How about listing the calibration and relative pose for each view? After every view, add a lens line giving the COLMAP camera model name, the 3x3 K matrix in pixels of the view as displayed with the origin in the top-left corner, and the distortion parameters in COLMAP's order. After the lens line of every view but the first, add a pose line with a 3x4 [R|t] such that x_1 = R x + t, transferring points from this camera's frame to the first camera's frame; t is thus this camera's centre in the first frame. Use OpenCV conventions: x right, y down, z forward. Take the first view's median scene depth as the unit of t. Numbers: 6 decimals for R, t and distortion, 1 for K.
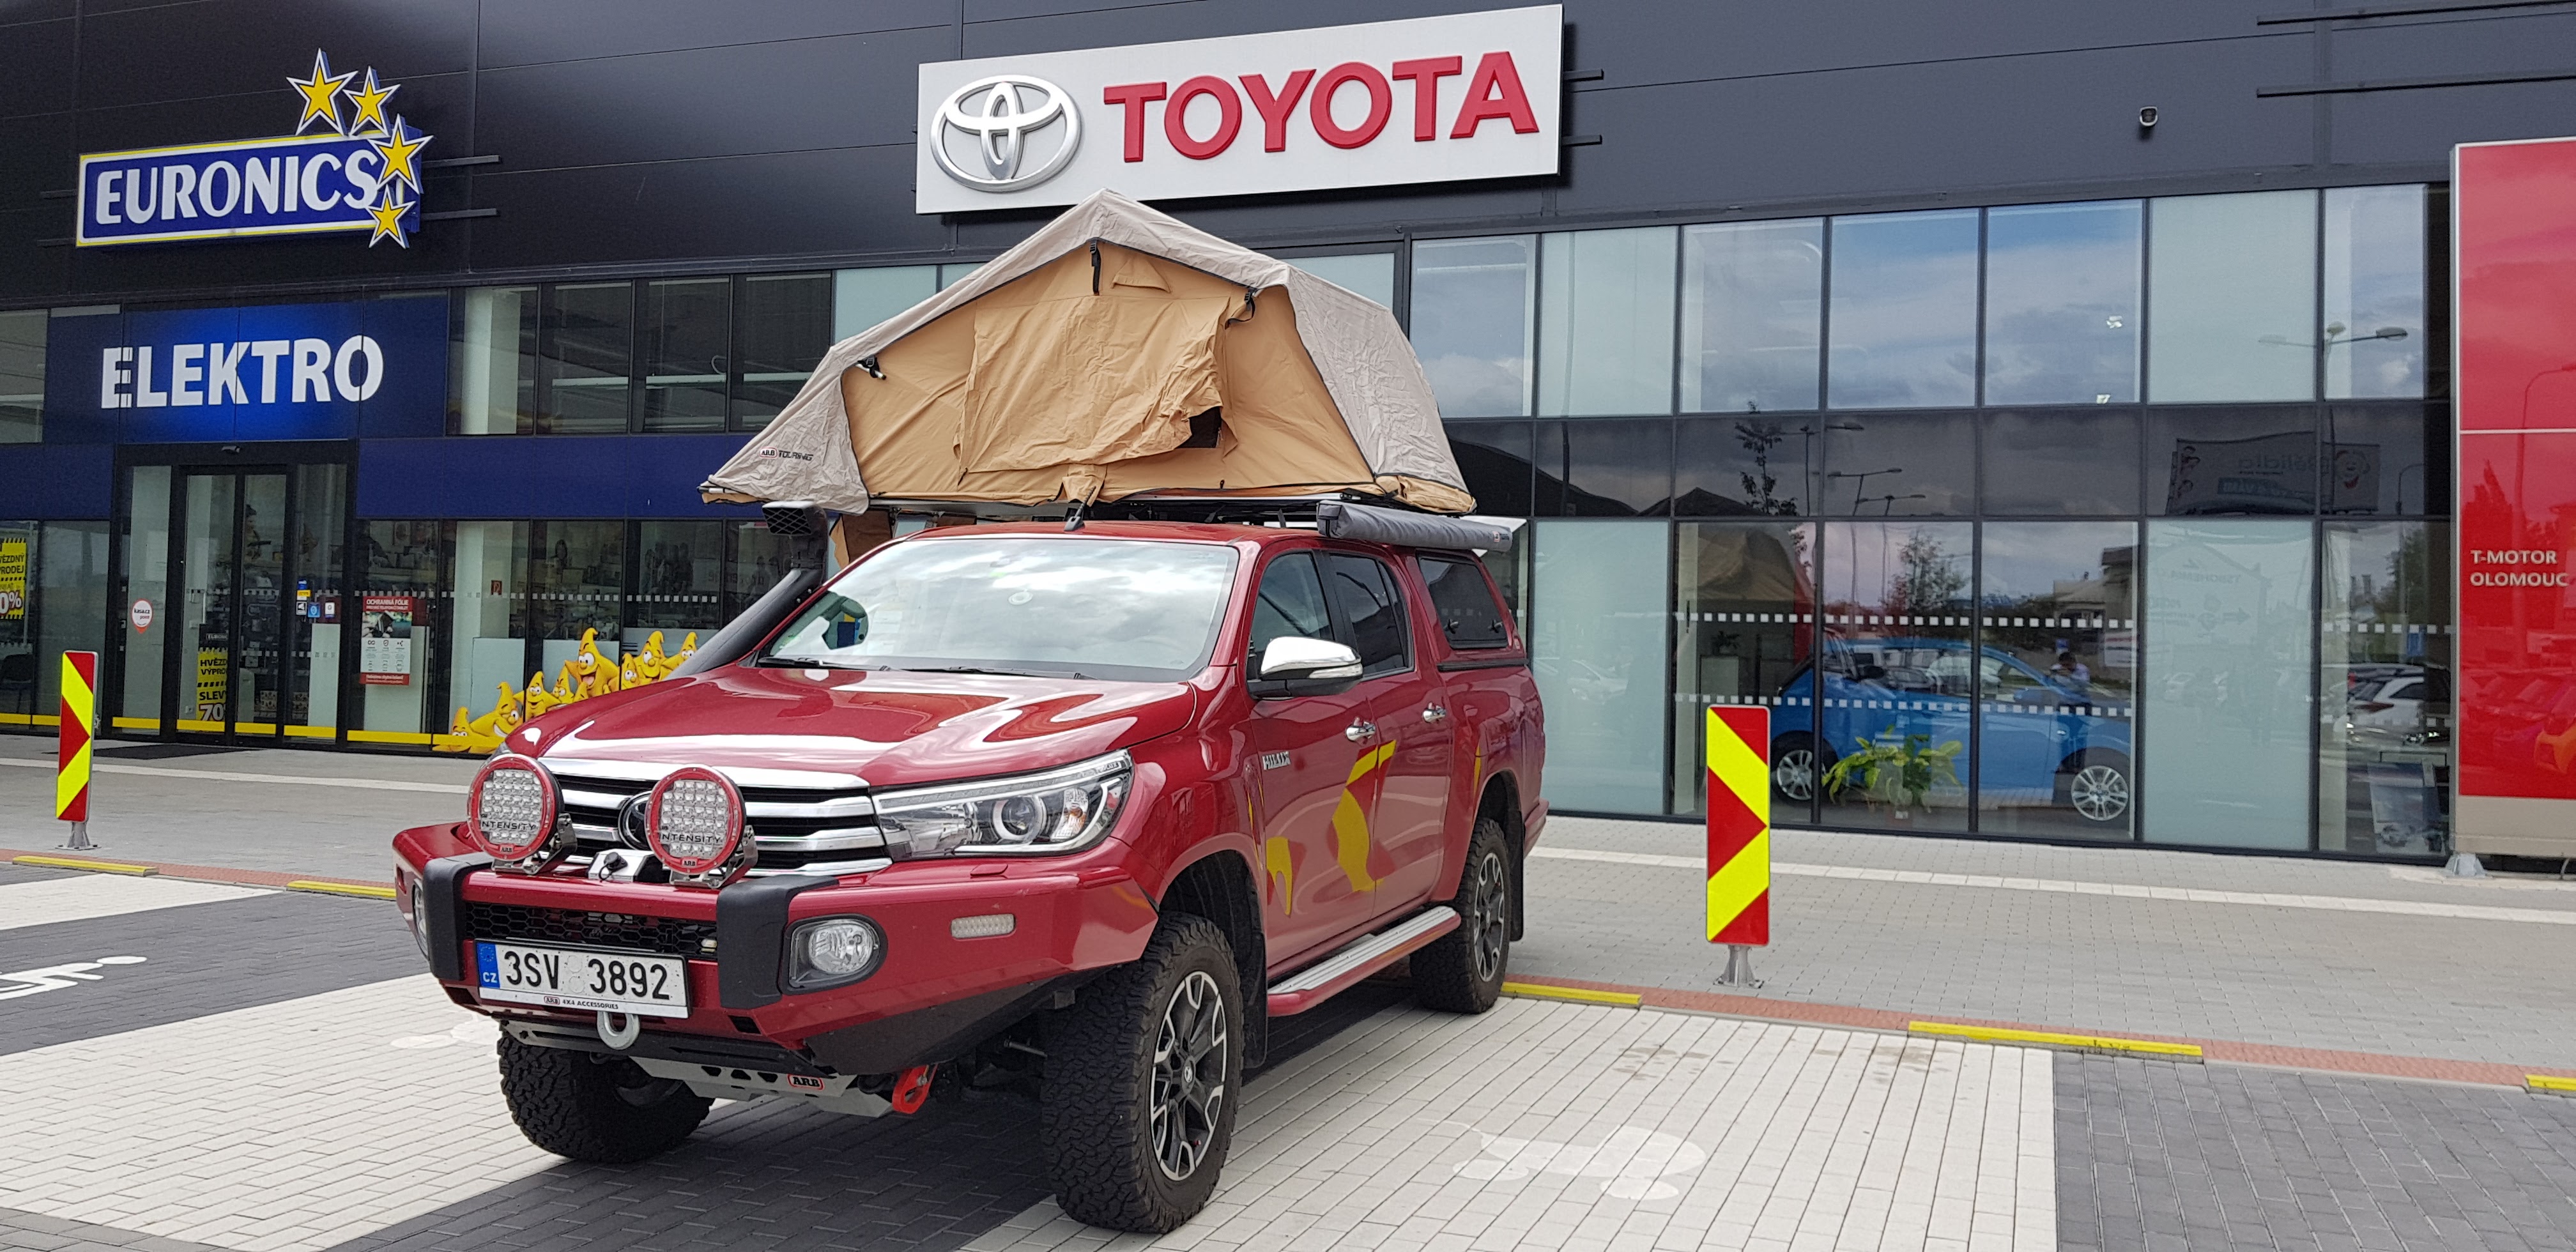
lens RADIAL K [[1982.5, 0, 1289.8], [0, 1982.5, 572.9], [0, 0, 1]] dist [0.001292, 0.000297]
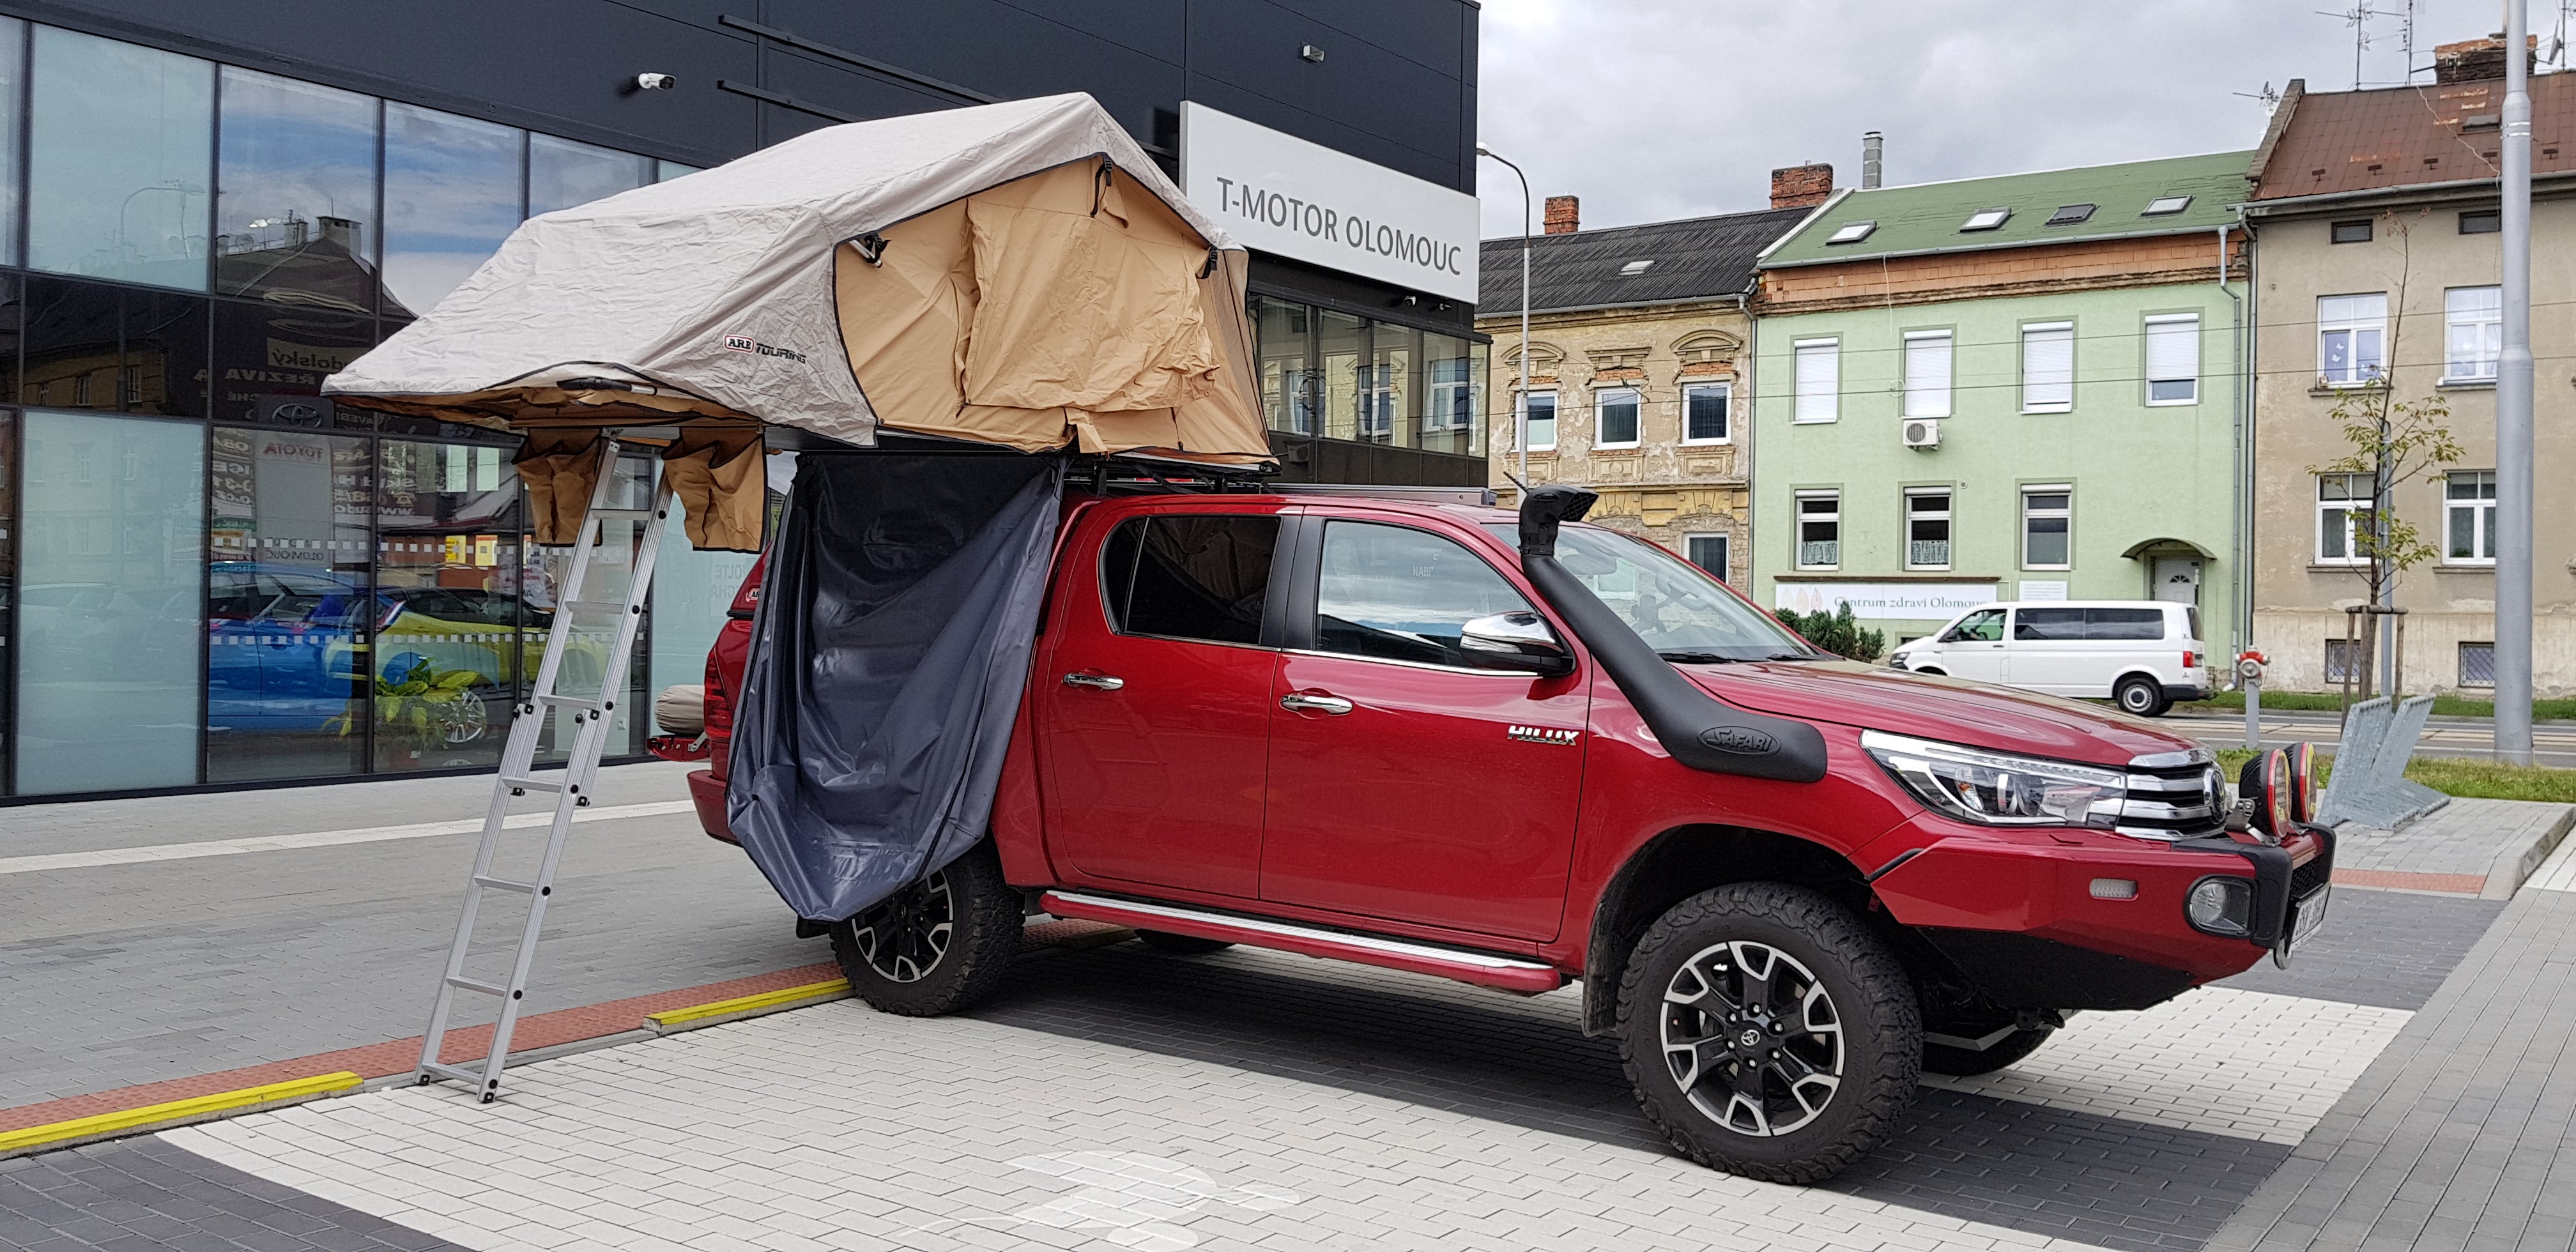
lens RADIAL K [[2052.5, 0, 1288.0], [0, 2052.5, 626.0], [0, 0, 1]] dist [0.002617, 0.001760]
pose [[0.257807, -0.031279, 0.965690, -0.931862], [-0.047481, 0.997858, 0.044997, -0.004551], [-0.965029, -0.057453, 0.255770, 0.656017]]
